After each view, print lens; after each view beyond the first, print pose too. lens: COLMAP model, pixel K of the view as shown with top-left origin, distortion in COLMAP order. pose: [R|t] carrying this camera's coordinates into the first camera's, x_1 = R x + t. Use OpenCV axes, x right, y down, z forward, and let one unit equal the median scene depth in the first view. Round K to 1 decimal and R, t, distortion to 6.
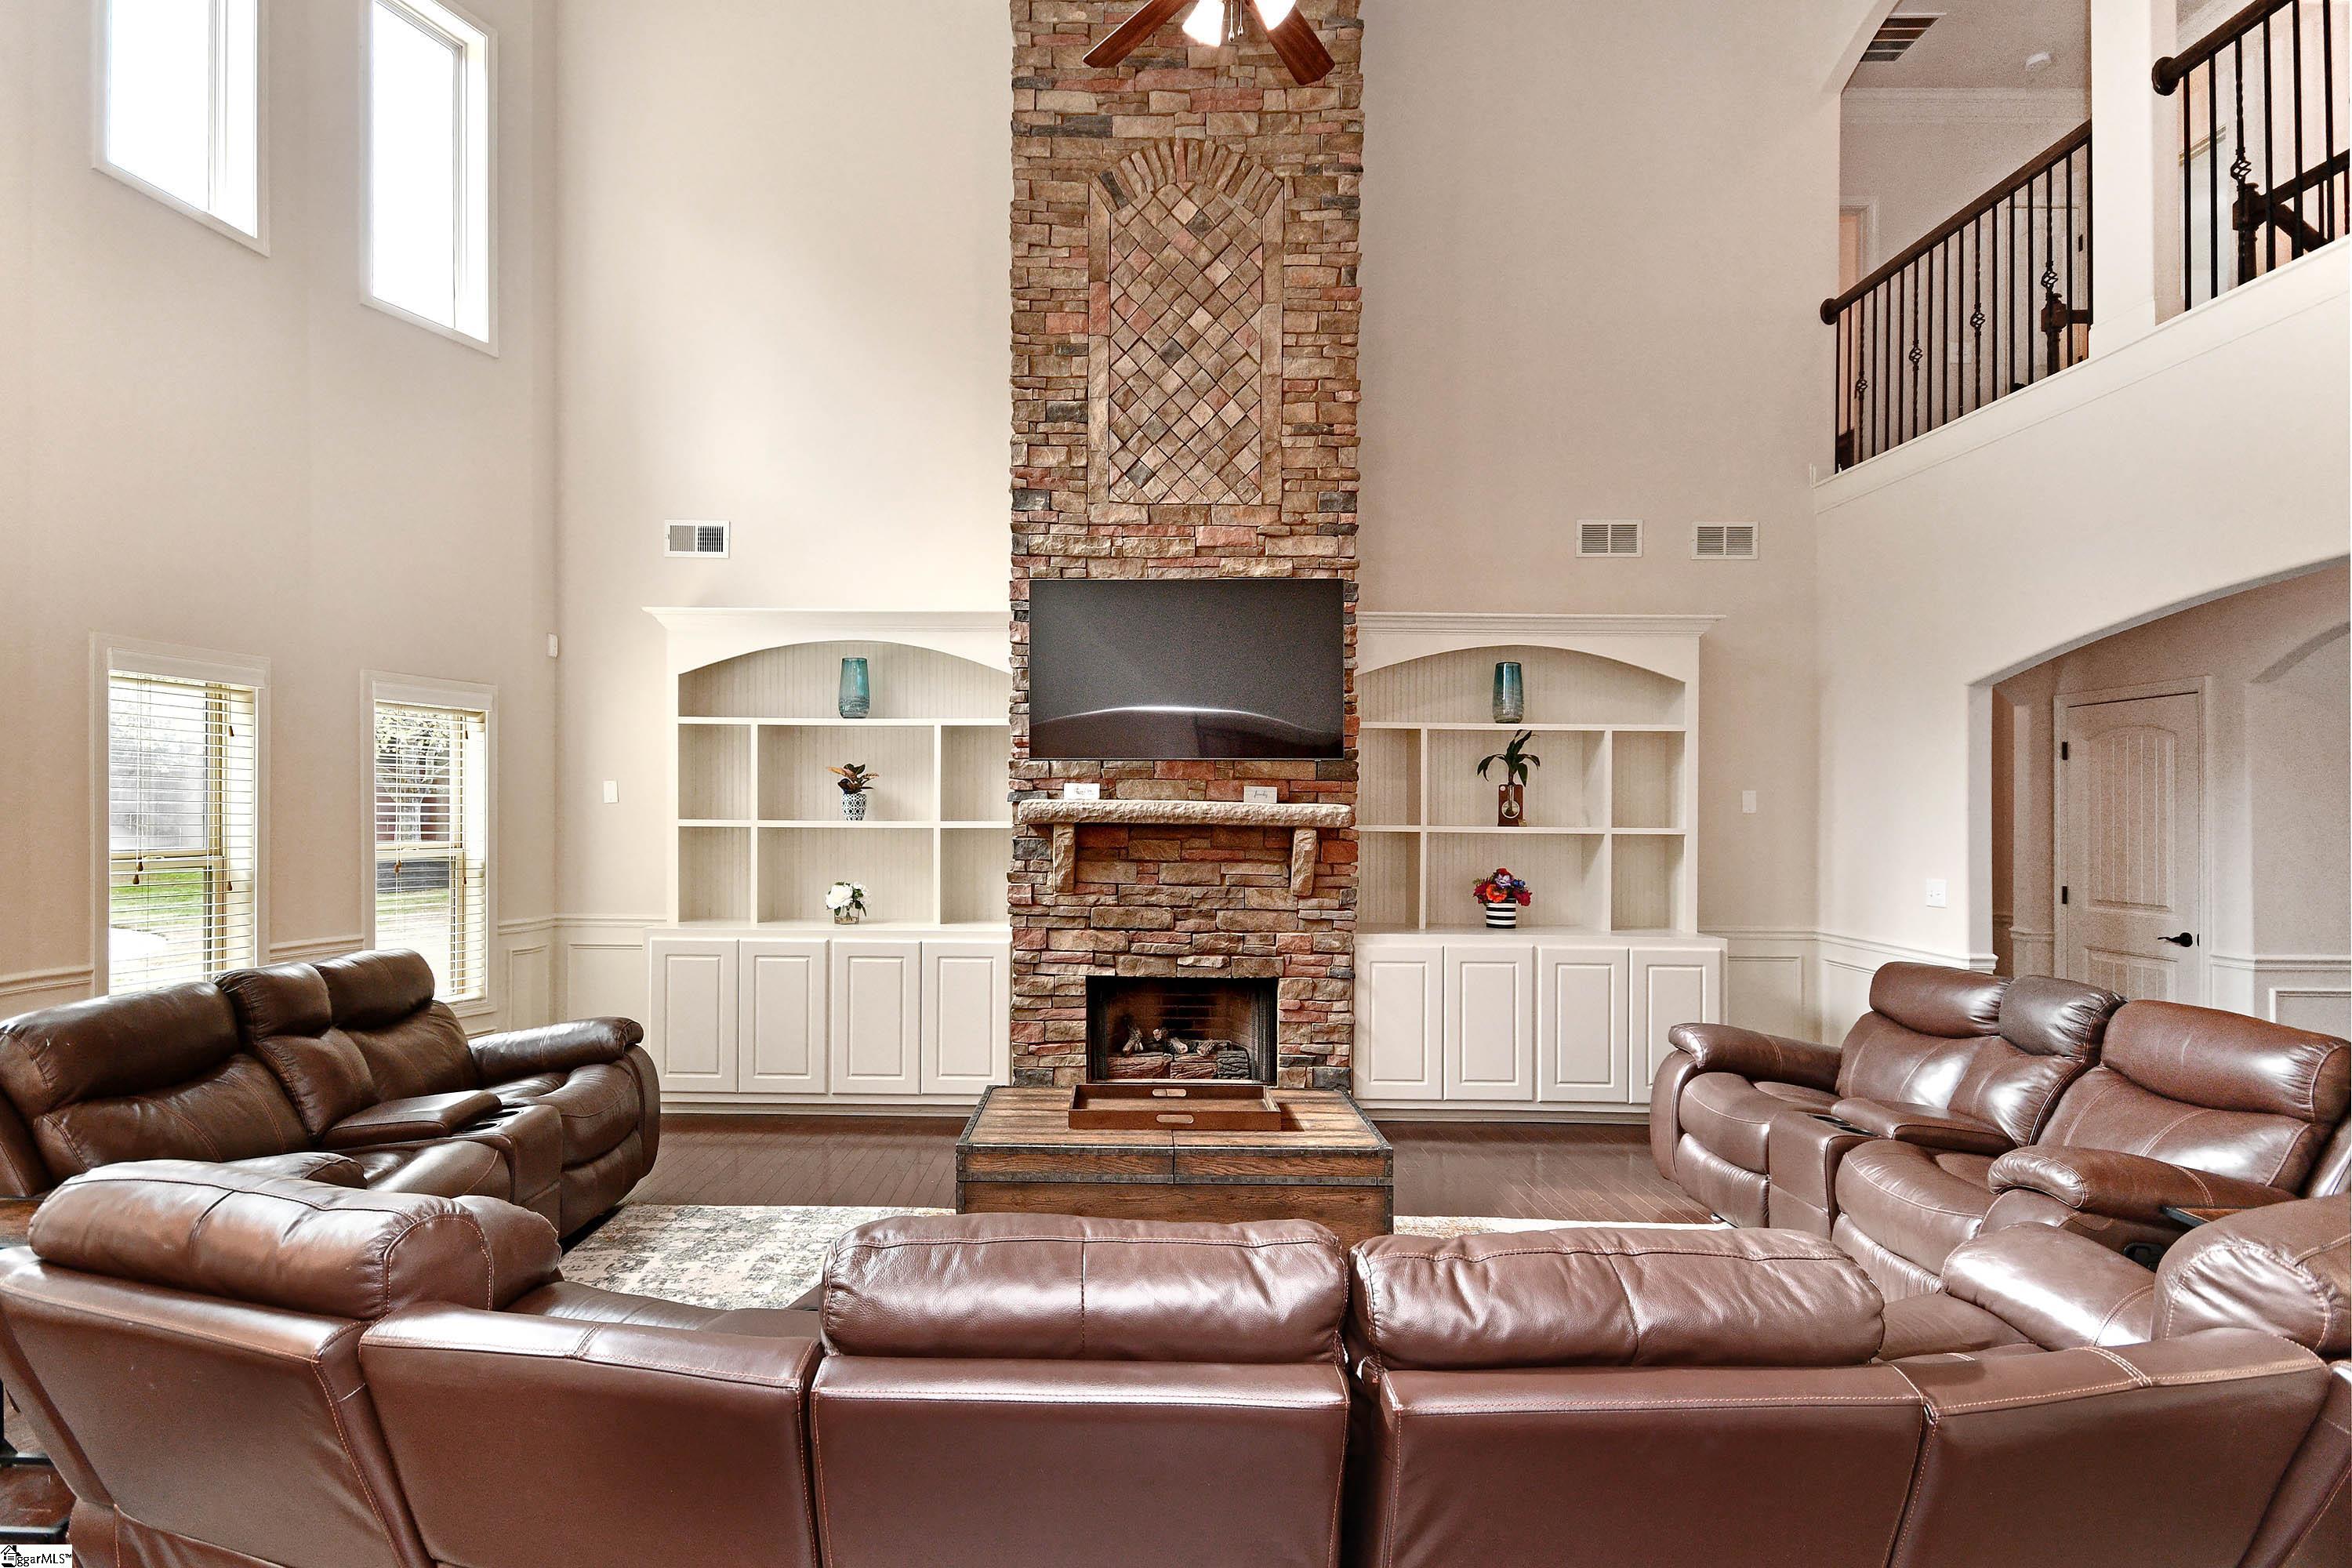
lens RADIAL K [[1124.9, 0, 1132.0], [0, 1124.9, 808.5], [0, 0, 1]] dist [-0.012721, -0.000118]
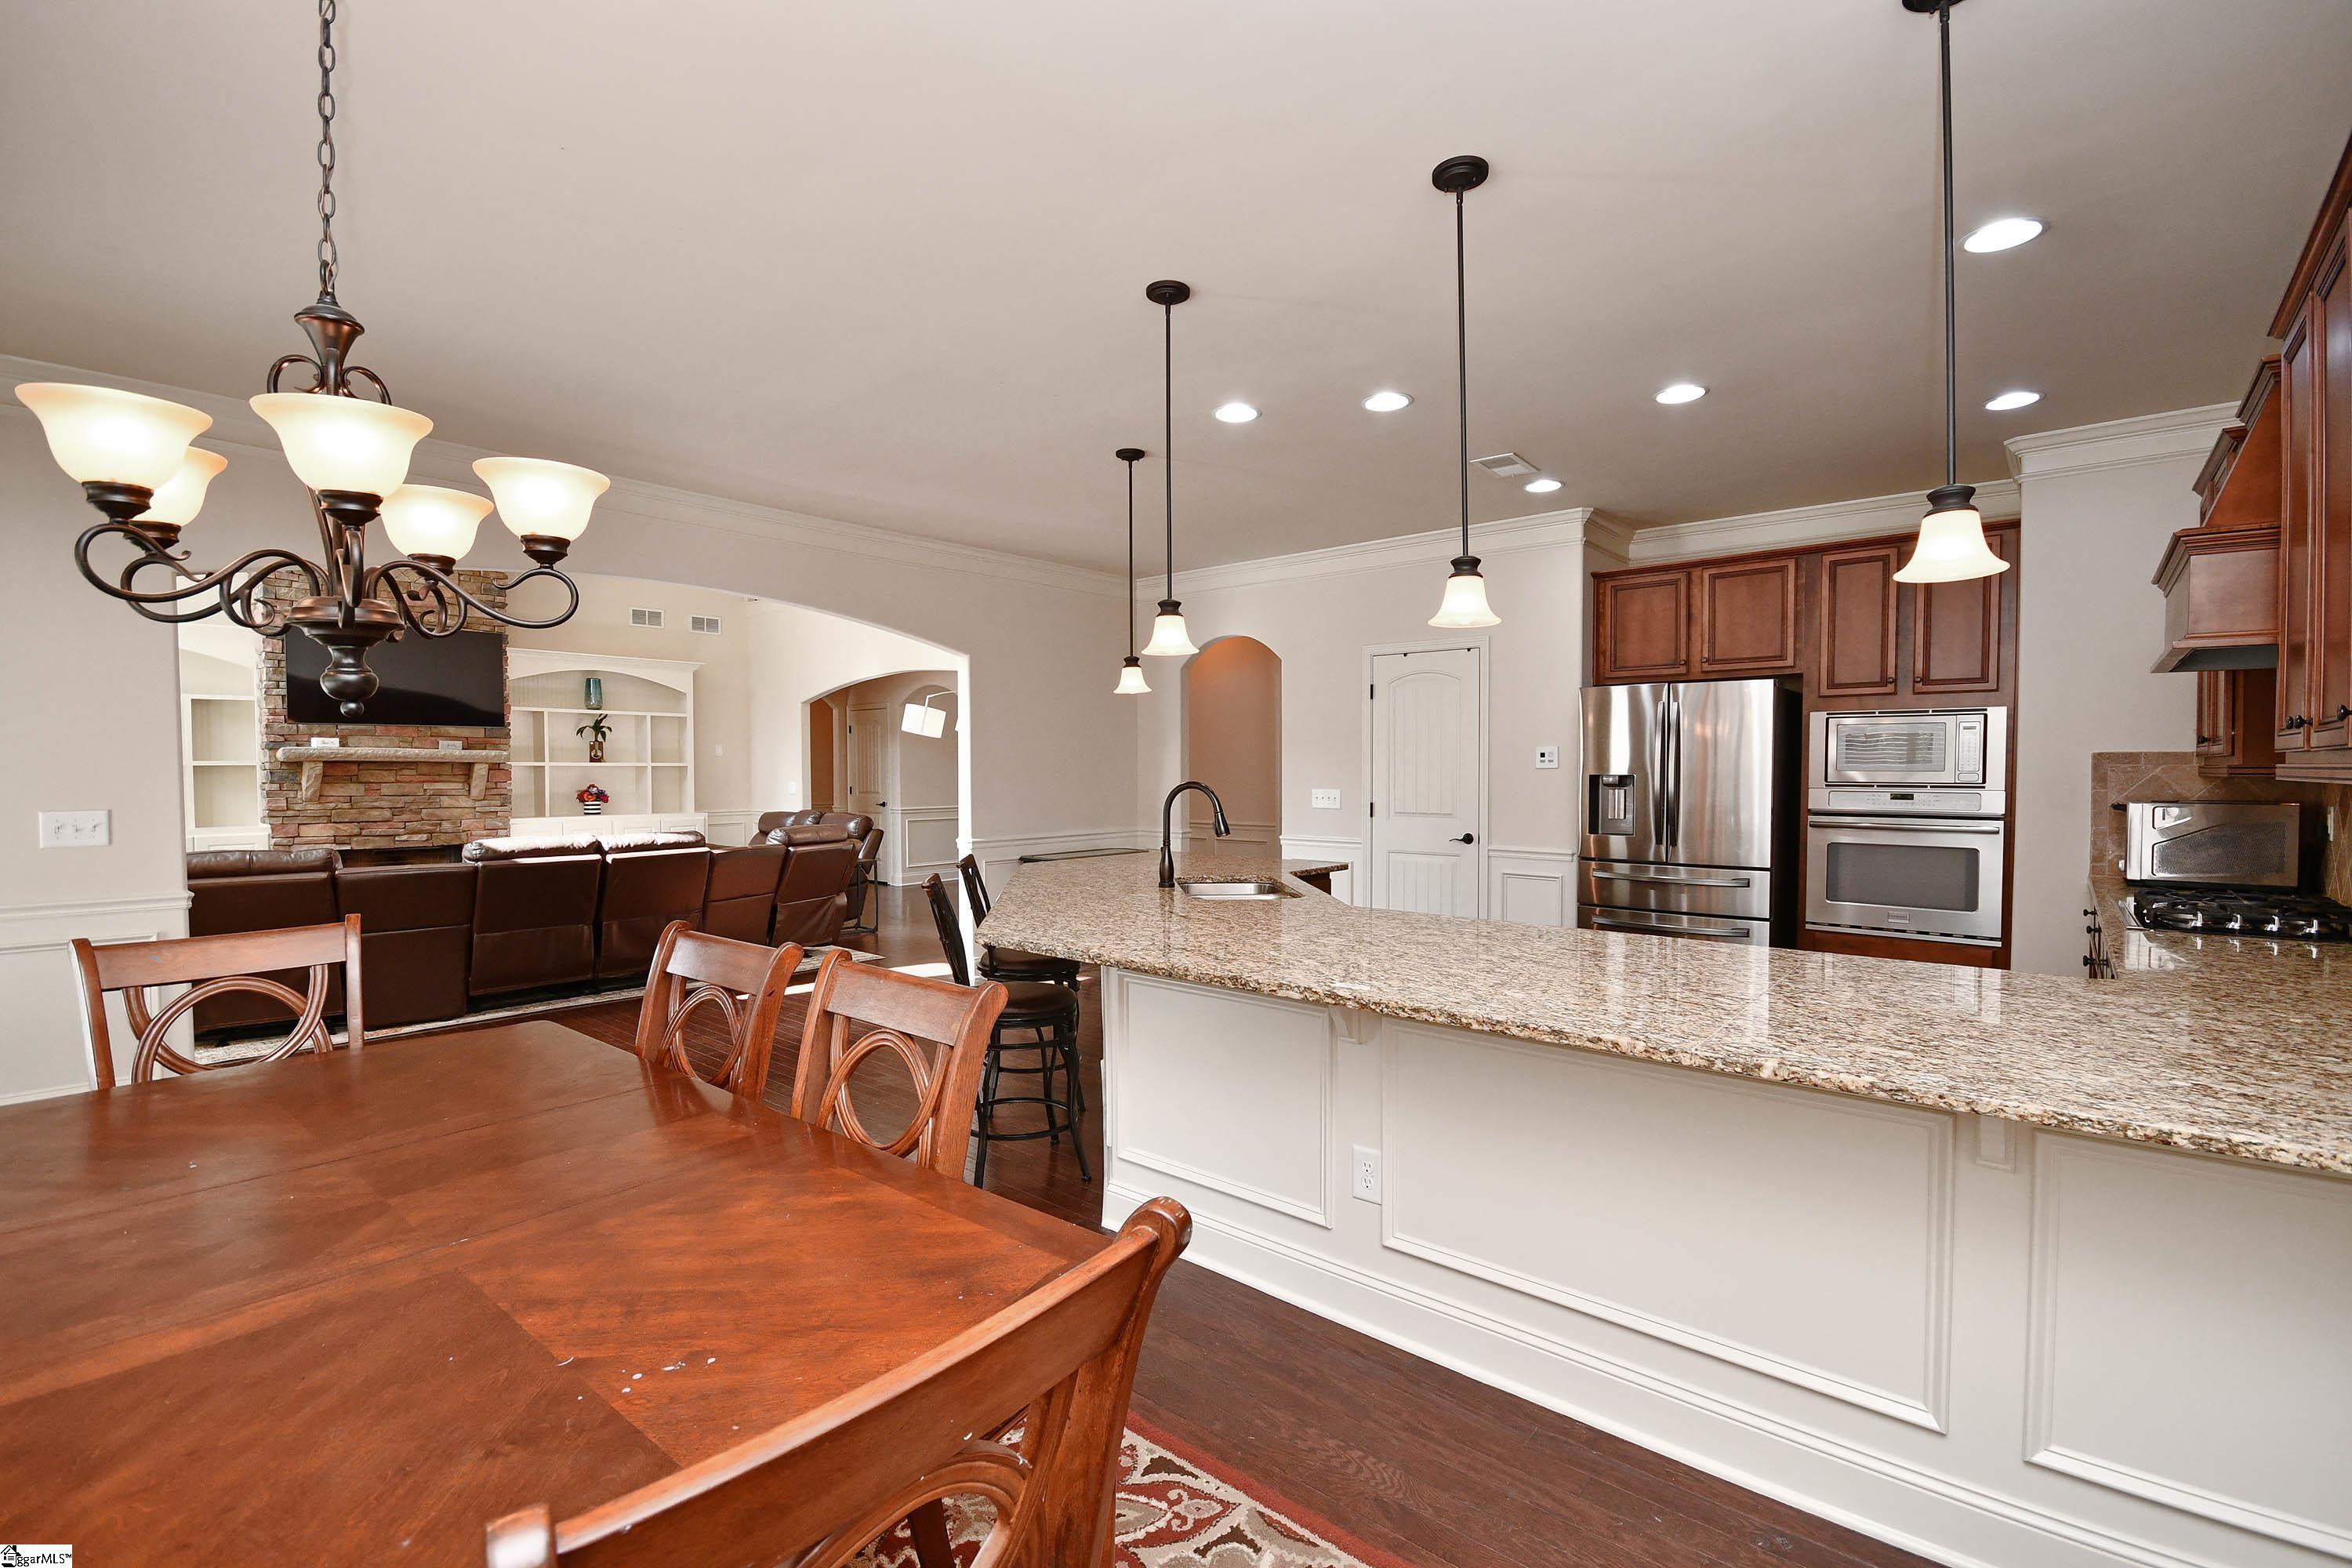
lens RADIAL K [[987.4, 0, 1185.7], [0, 987.4, 788.7], [0, 0, 1]] dist [0.006465, 0.000074]
pose [[0.621927, -0.026821, 0.782616, -0.406339], [0.009632, 0.999600, 0.026603, 0.027202], [-0.783016, -0.009006, 0.621937, -0.949694]]
